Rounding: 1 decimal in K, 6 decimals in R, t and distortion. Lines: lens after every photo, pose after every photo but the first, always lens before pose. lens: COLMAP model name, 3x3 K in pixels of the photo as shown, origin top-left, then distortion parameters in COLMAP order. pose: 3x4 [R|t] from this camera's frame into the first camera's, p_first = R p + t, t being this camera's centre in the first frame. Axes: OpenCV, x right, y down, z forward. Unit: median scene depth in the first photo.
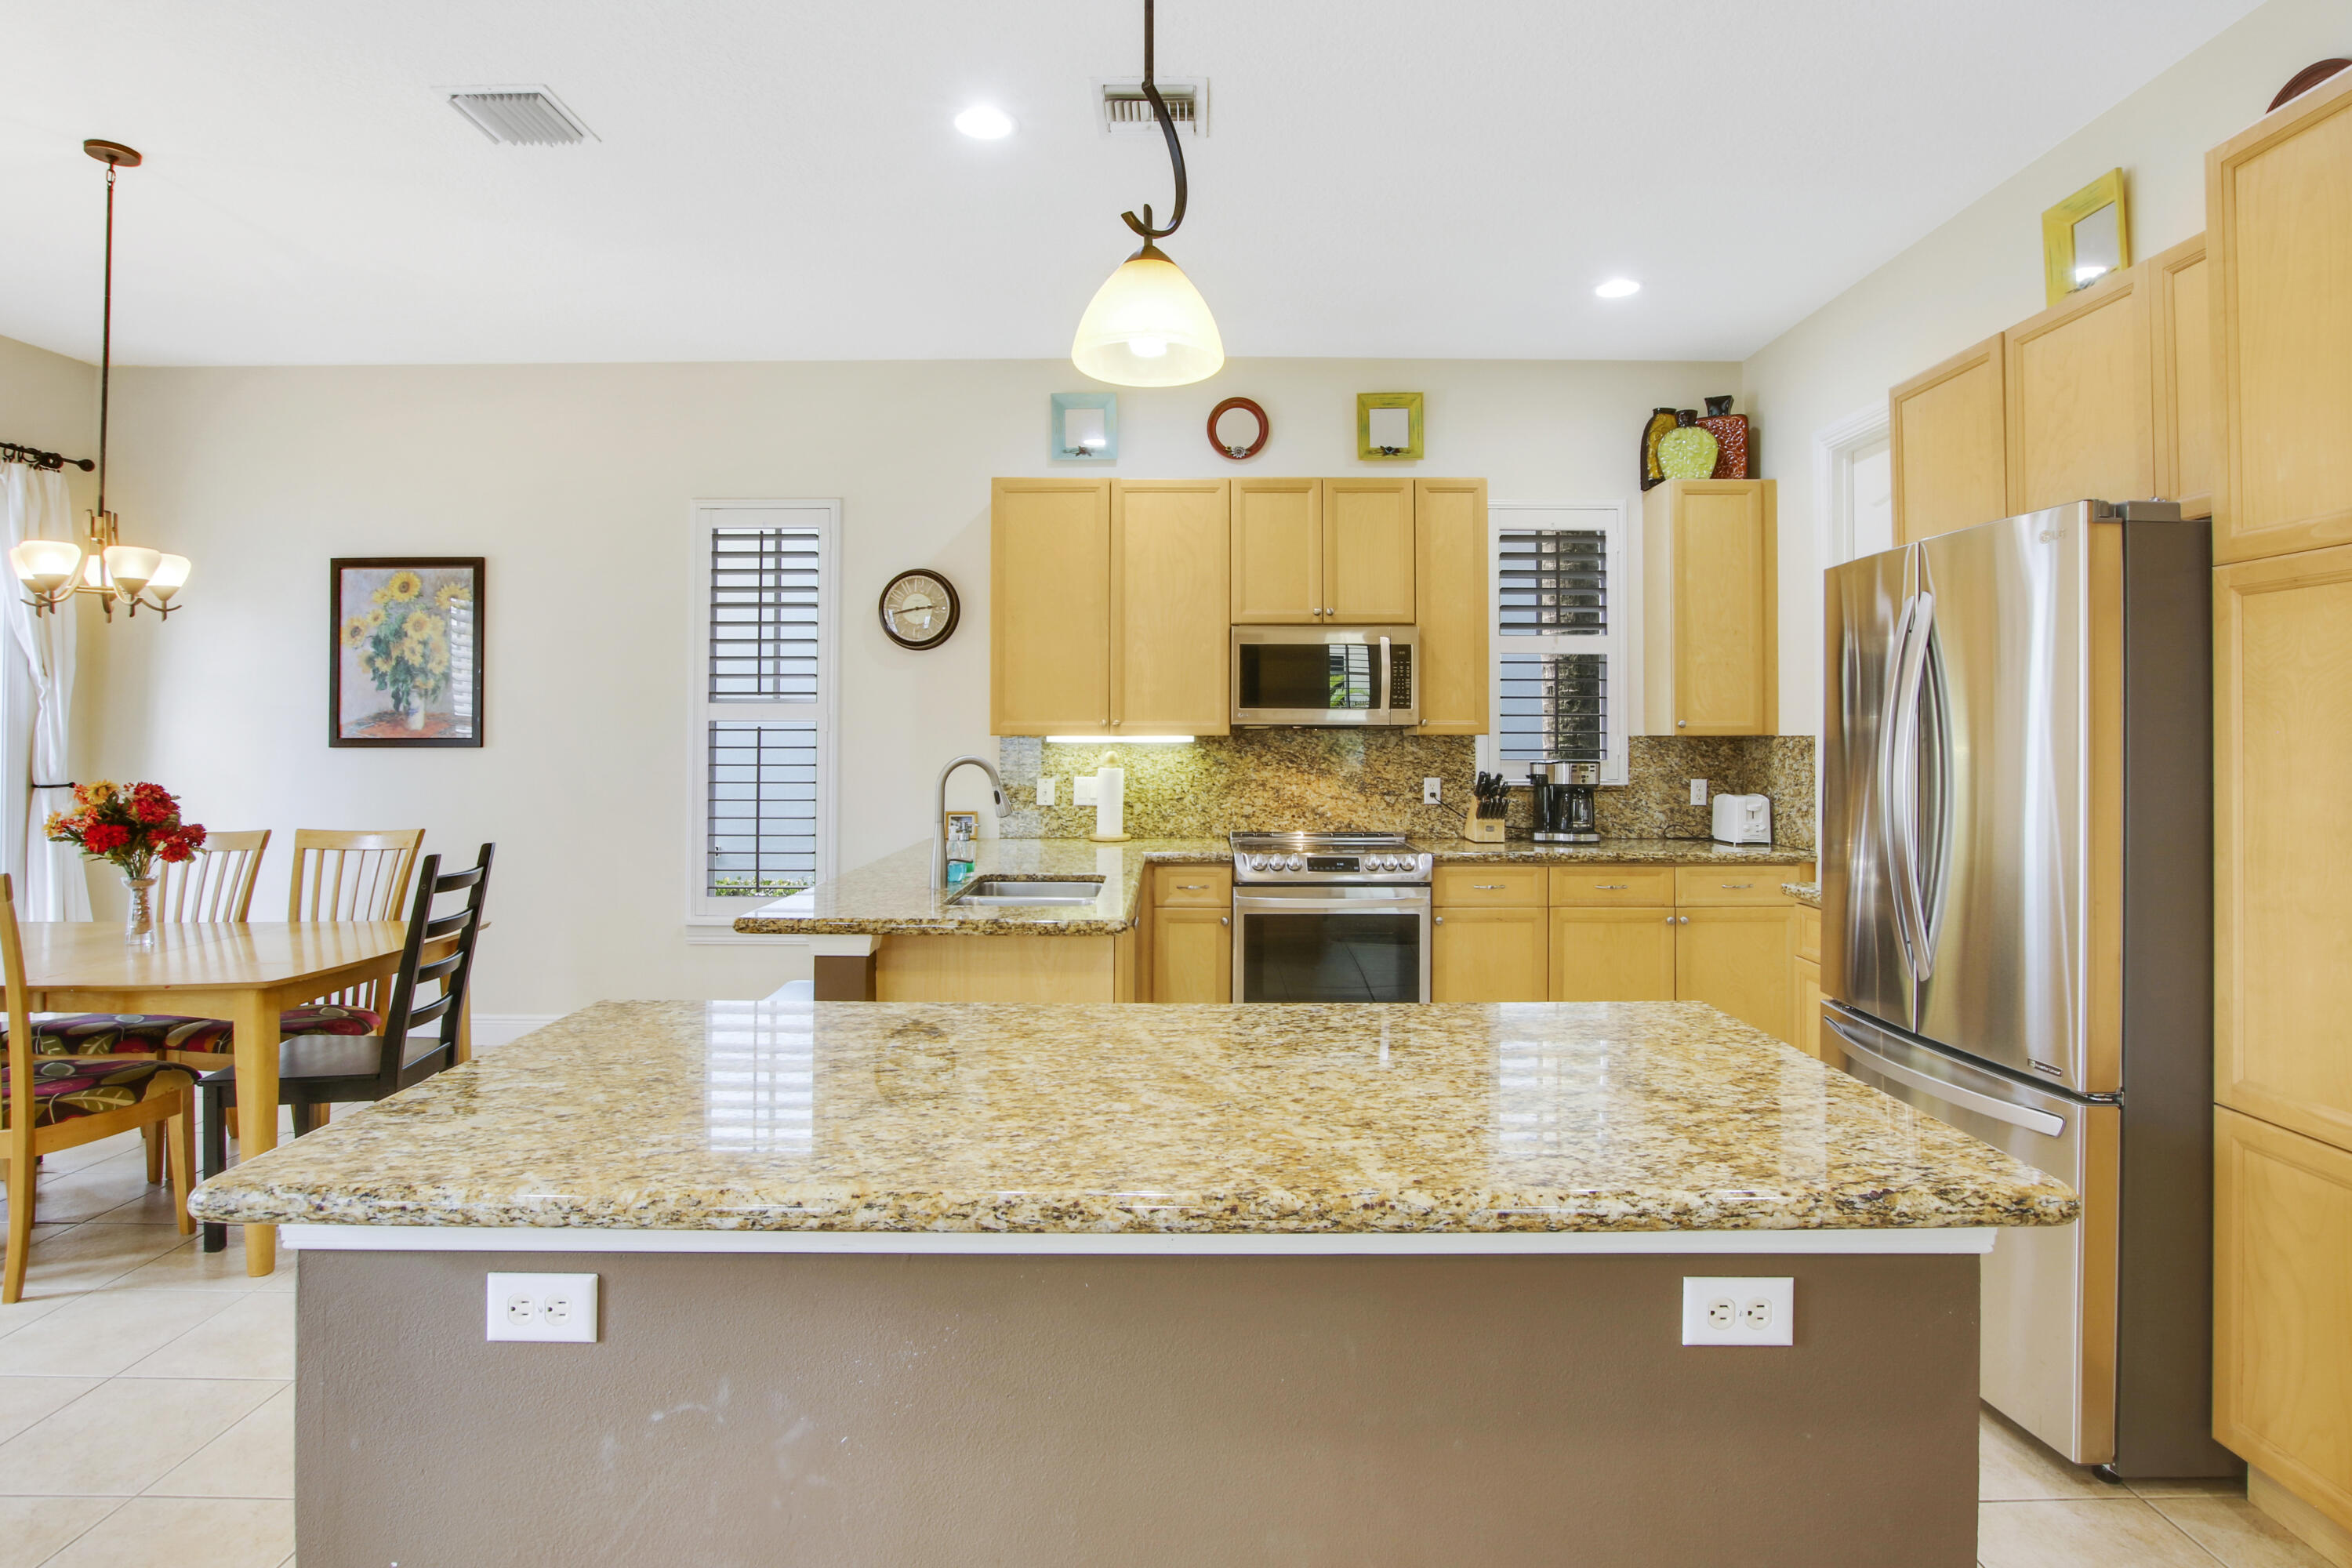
lens RADIAL K [[1208.4, 0, 1203.0], [0, 1208.4, 725.2], [0, 0, 1]] dist [-0.002733, -0.000122]
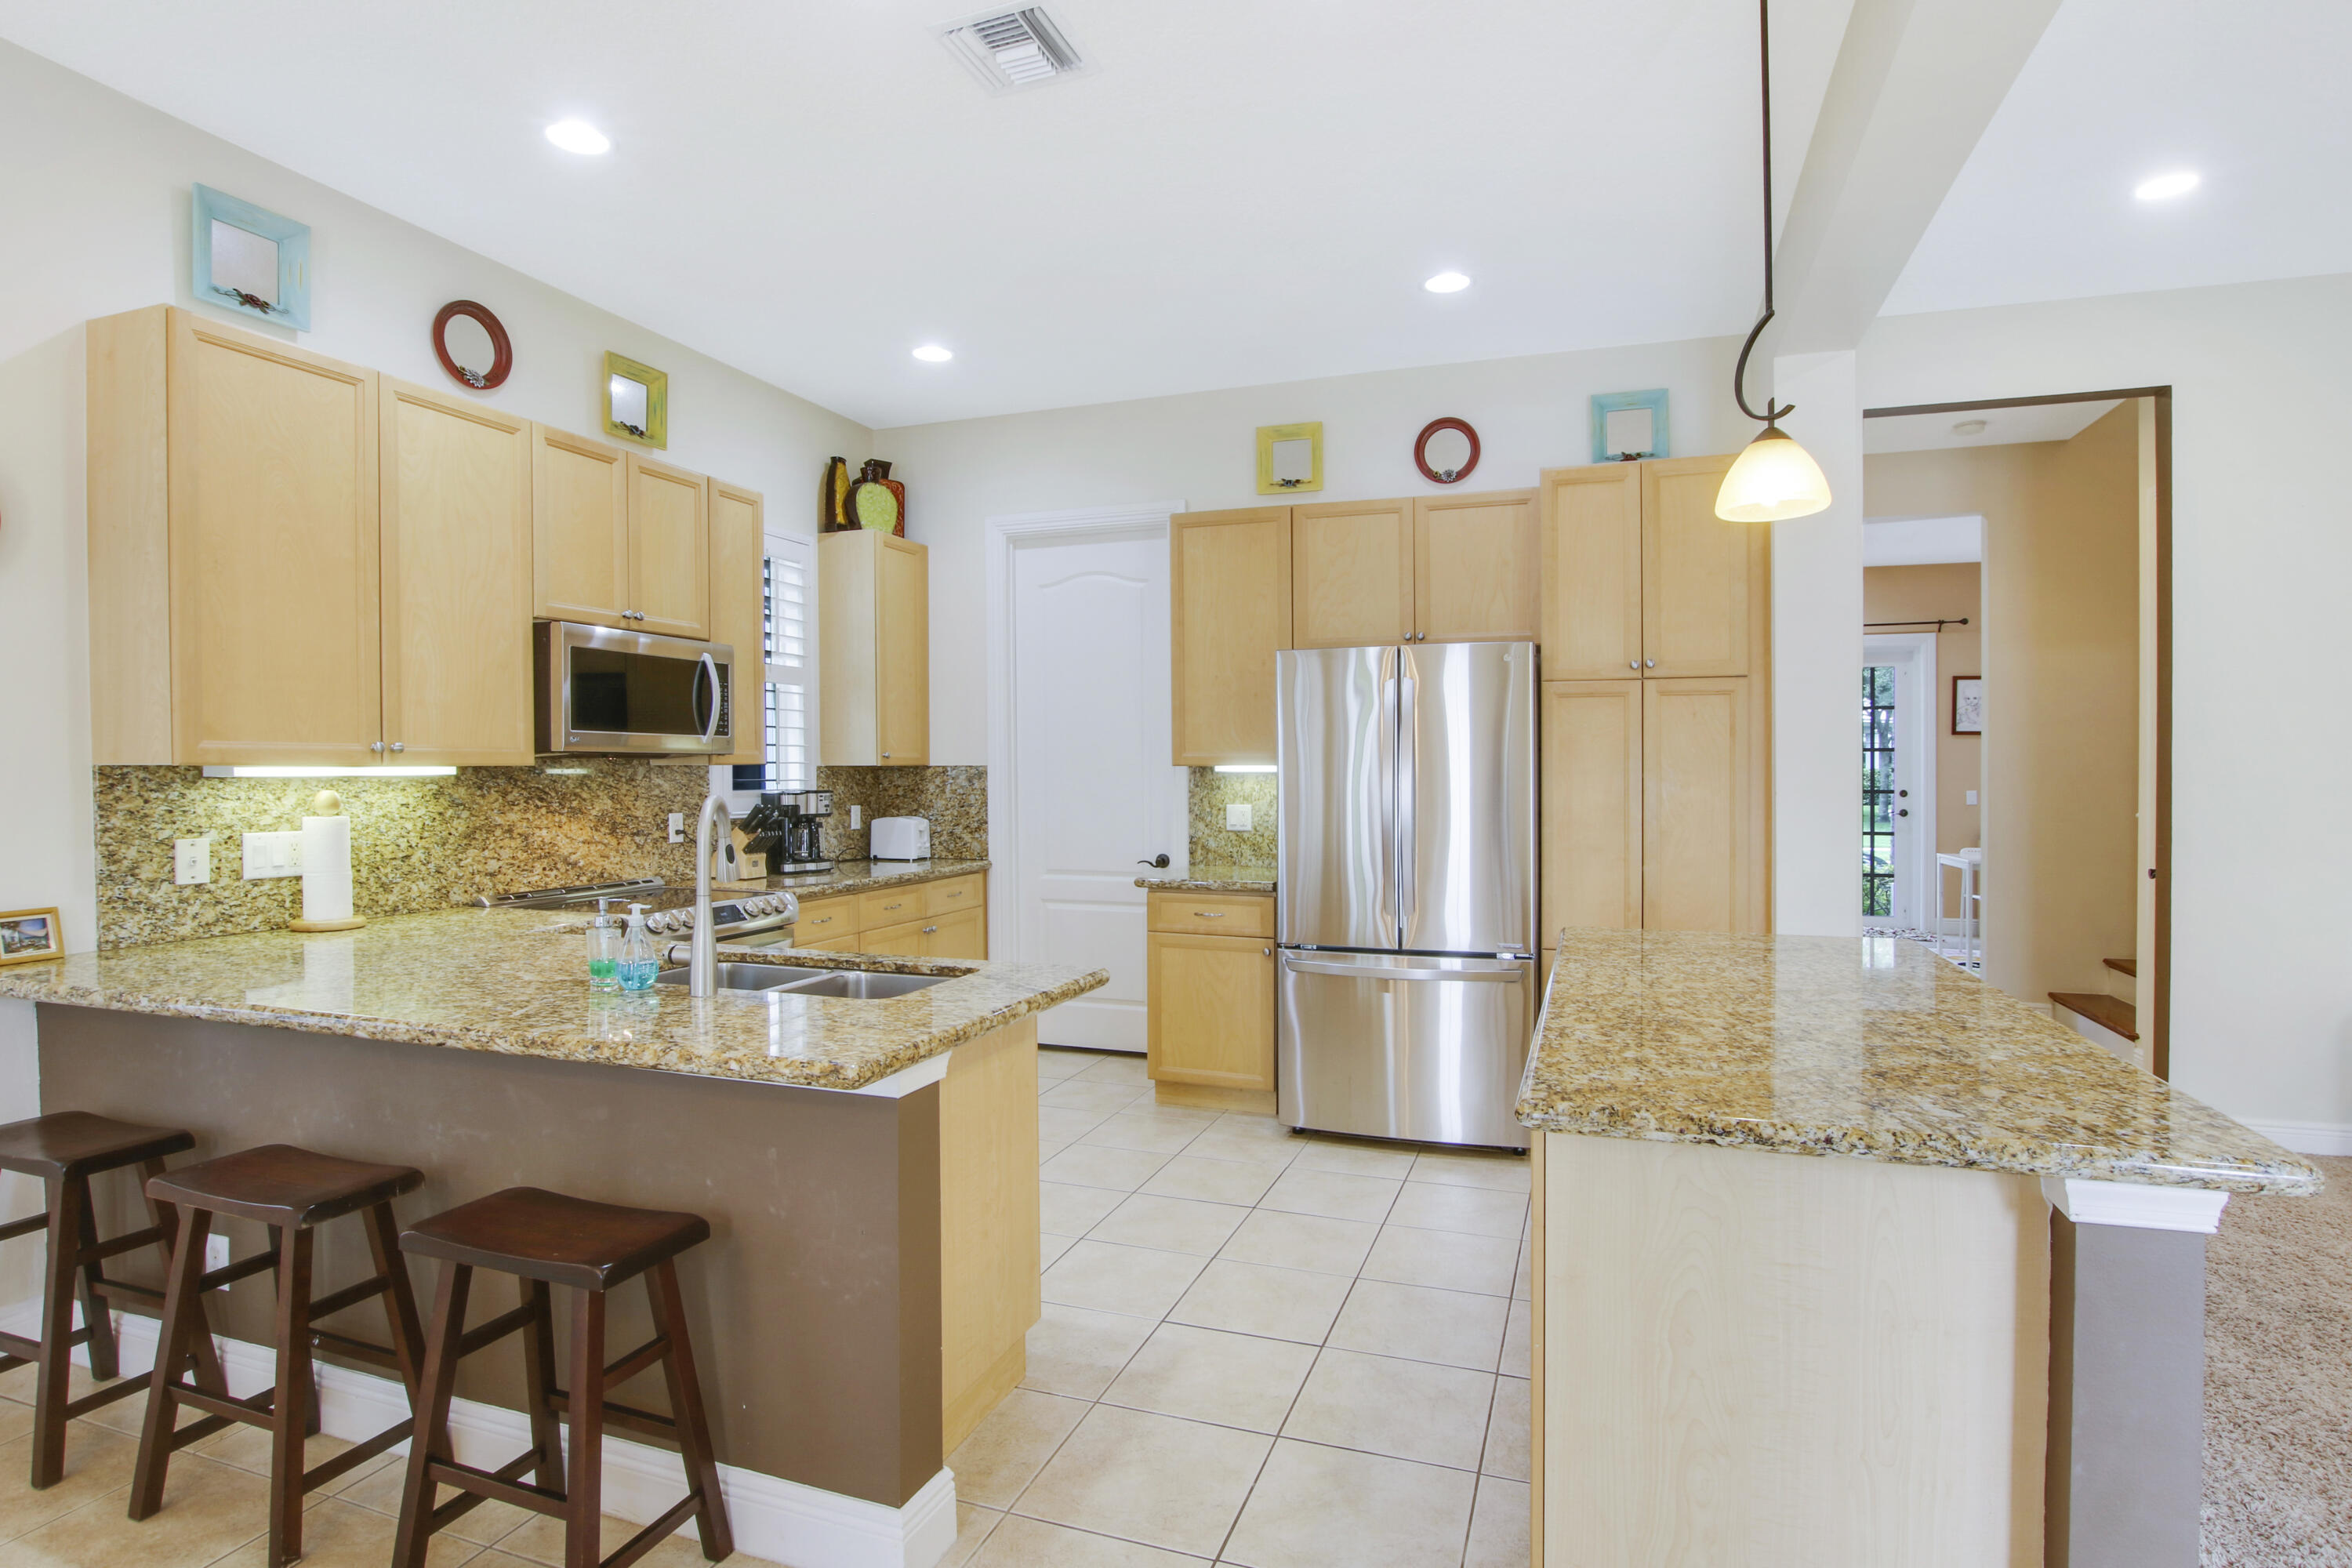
lens RADIAL K [[1208.4, 0, 1174.9], [0, 1208.4, 781.1], [0, 0, 1]] dist [-0.002733, -0.000122]
pose [[0.357256, -0.012271, 0.933926, -0.508586], [-0.007559, 0.999843, 0.016029, 0.002944], [-0.933976, -0.012787, 0.357107, 0.341567]]
